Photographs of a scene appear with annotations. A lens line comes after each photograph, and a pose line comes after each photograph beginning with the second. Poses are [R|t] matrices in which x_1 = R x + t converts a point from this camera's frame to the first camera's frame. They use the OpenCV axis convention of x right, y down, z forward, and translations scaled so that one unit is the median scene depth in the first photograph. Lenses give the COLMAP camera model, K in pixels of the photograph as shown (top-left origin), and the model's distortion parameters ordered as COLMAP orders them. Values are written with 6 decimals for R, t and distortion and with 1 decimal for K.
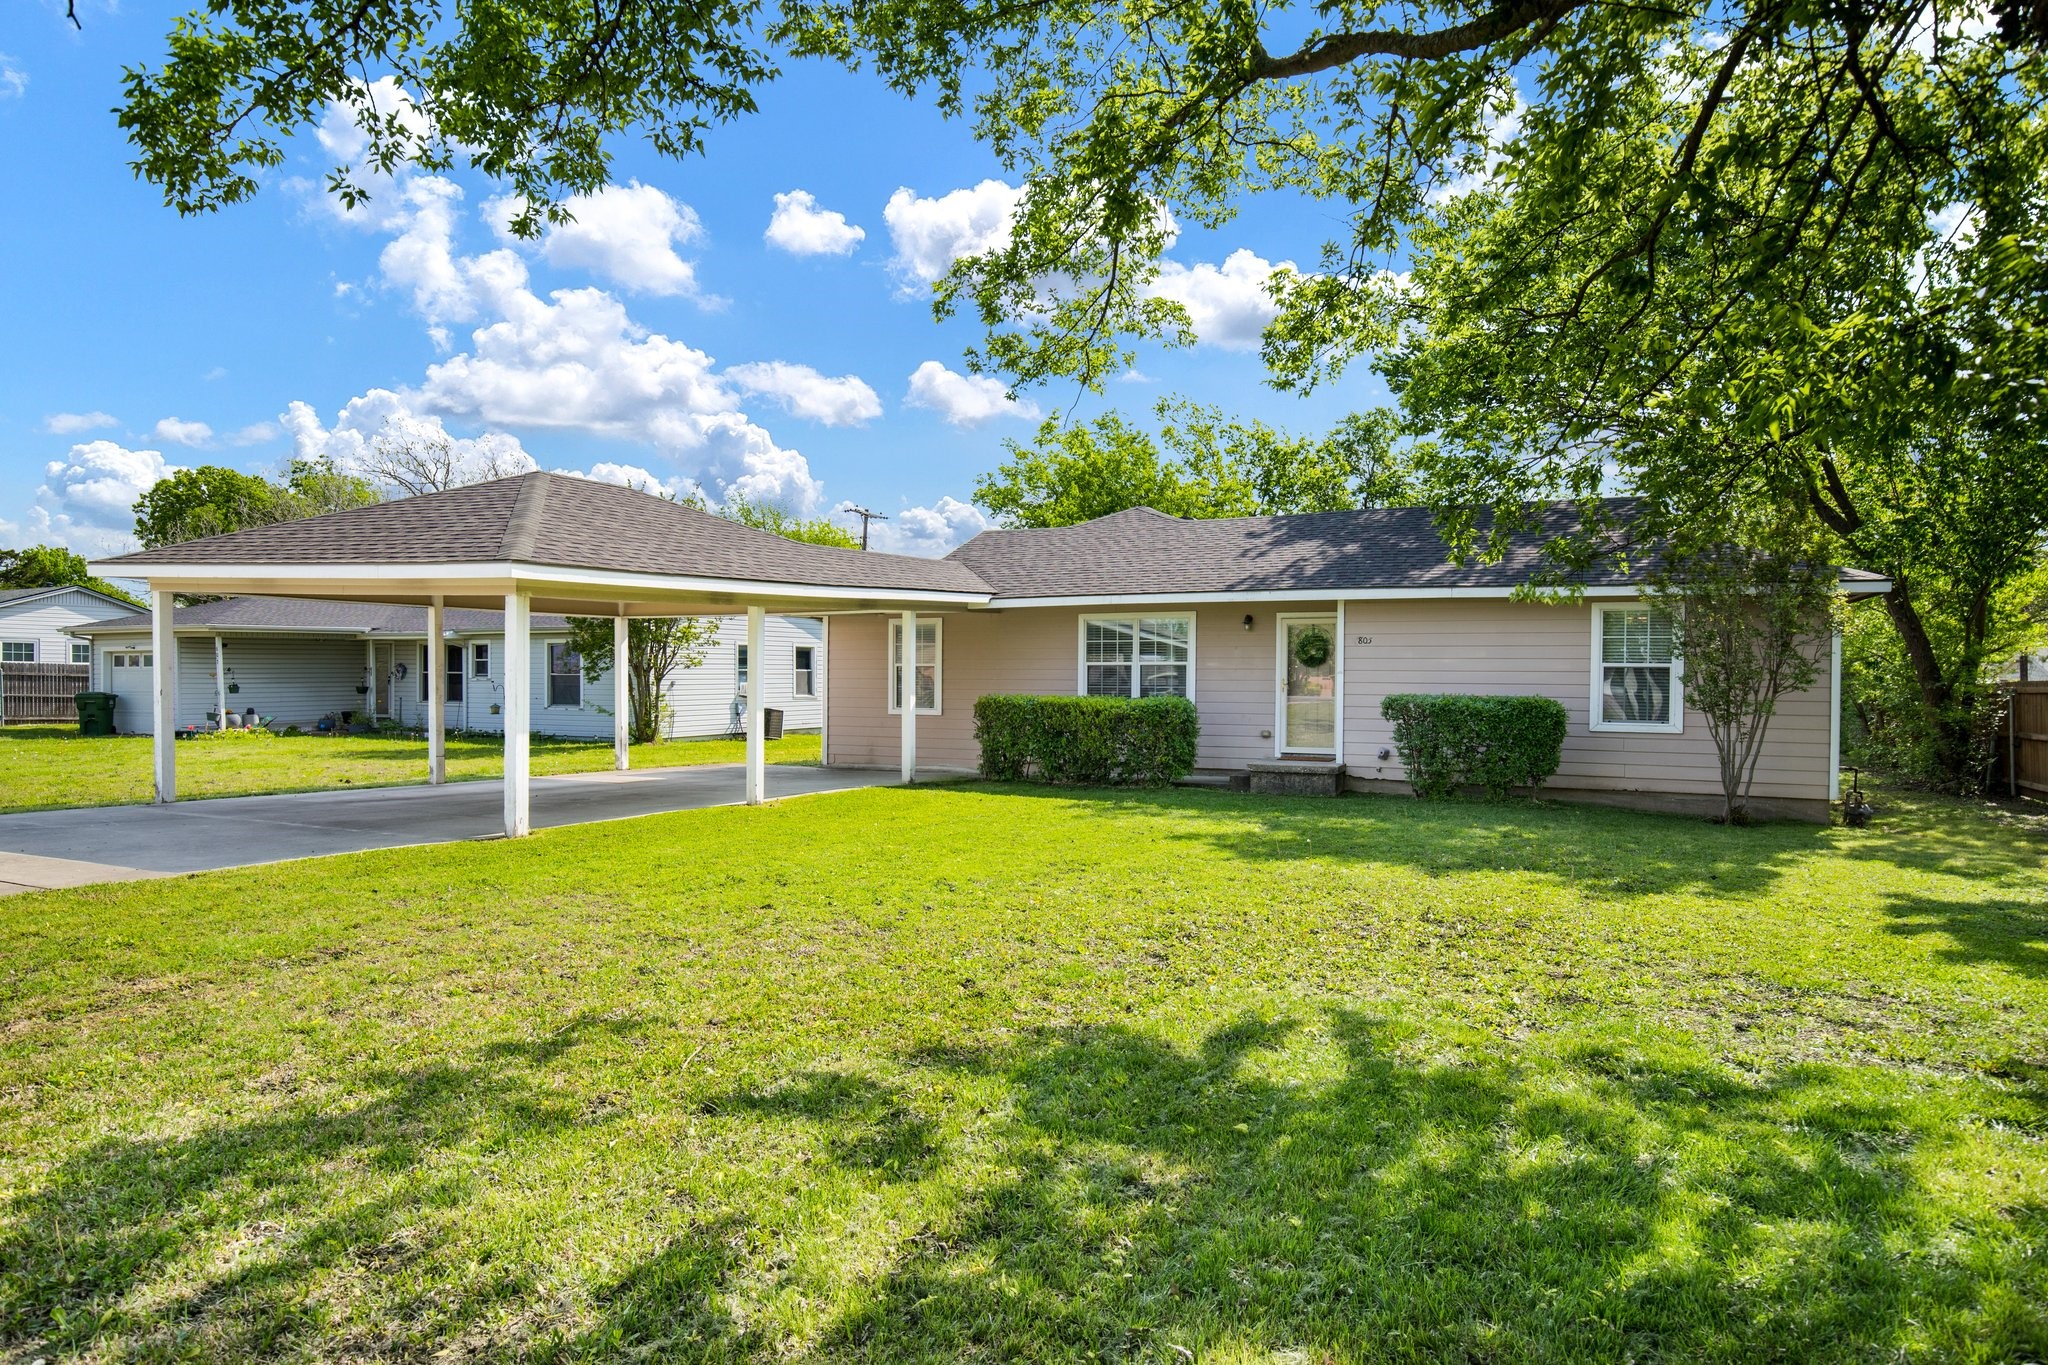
lens RADIAL K [[1203.3, 0, 1024.2], [0, 1203.3, 680.0], [0, 0, 1]] dist [-0.018727, 0.004813]
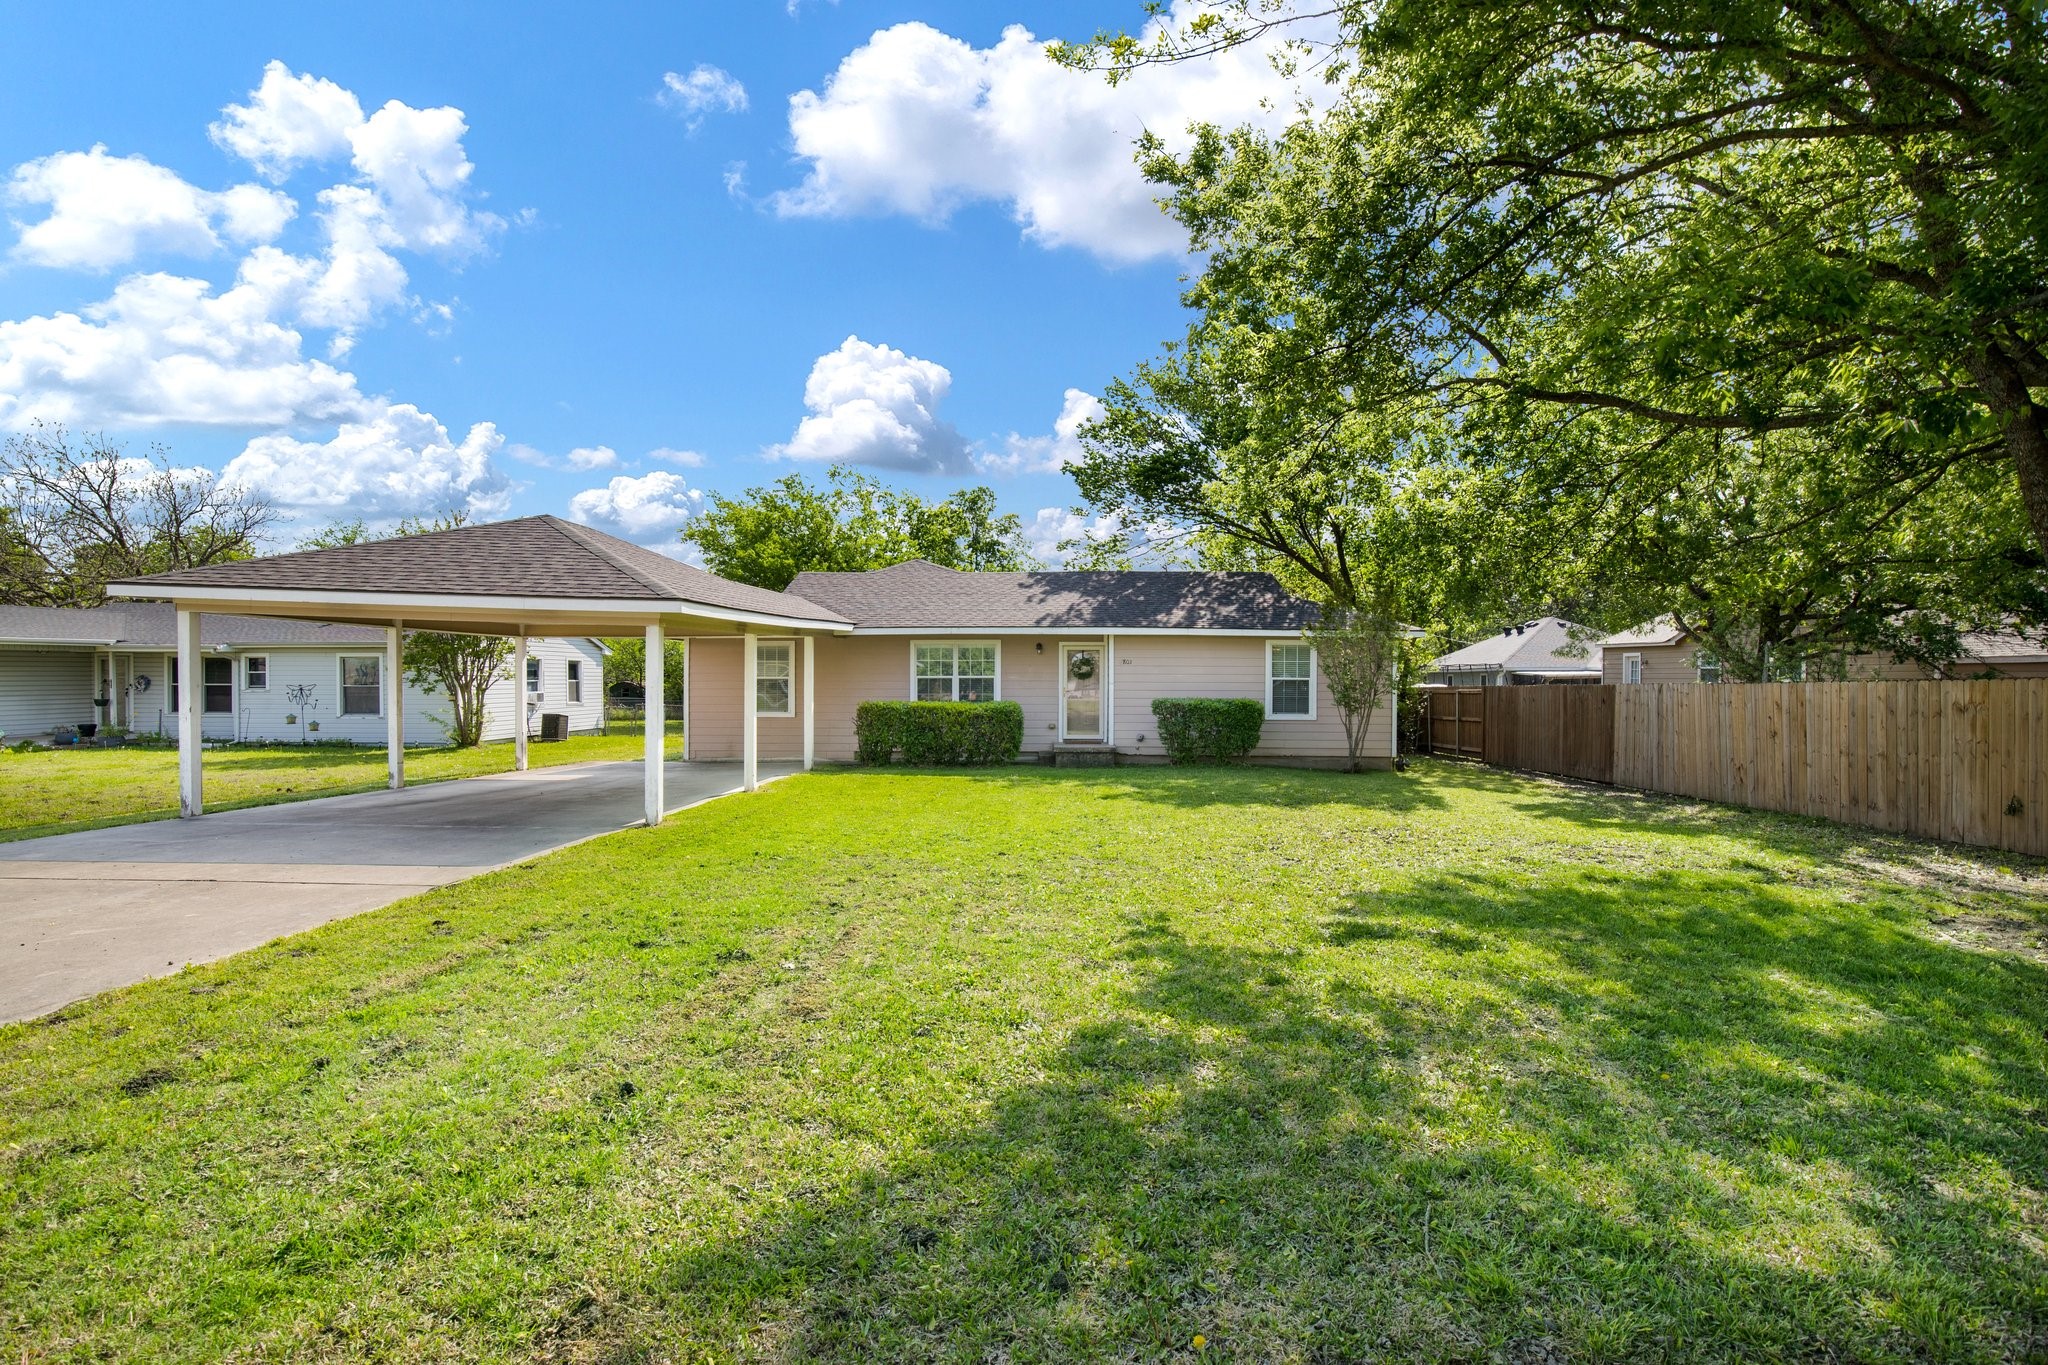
lens RADIAL K [[972.1, 0, 976.2], [0, 972.1, 699.0], [0, 0, 1]] dist [-0.035406, 0.005201]
pose [[0.912454, -0.010905, 0.409035, -0.359040], [0.004300, 0.999845, 0.017063, -0.007946], [-0.409158, -0.013810, 0.912359, -0.023074]]
